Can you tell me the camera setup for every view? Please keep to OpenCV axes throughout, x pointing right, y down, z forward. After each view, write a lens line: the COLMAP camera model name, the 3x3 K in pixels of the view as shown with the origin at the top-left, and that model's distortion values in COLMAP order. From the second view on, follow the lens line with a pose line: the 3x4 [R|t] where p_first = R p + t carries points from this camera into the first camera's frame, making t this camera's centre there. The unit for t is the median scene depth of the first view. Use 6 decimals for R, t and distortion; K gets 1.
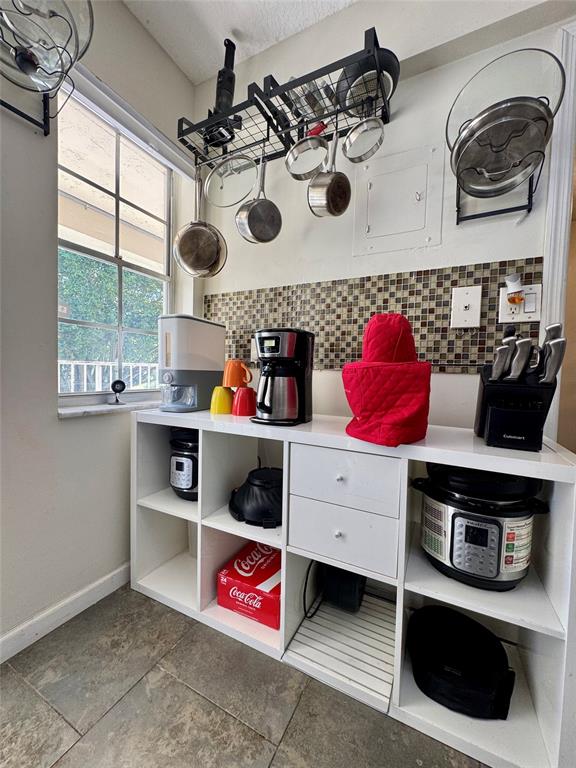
lens RADIAL K [[307.6, 0, 288.9], [0, 307.6, 384.0], [0, 0, 1]] dist [-0.008176, 0.000784]
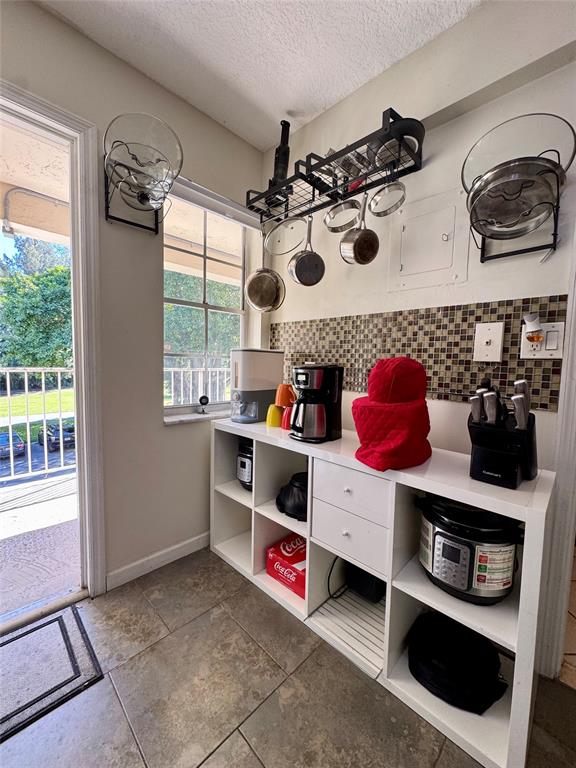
lens RADIAL K [[307.6, 0, 287.0], [0, 307.6, 383.8], [0, 0, 1]] dist [-0.008176, 0.000784]
pose [[0.953589, 0.018969, -0.300512, 0.238568], [-0.012891, 0.999671, 0.022196, -0.123345], [0.300834, -0.017292, 0.953520, -0.215202]]
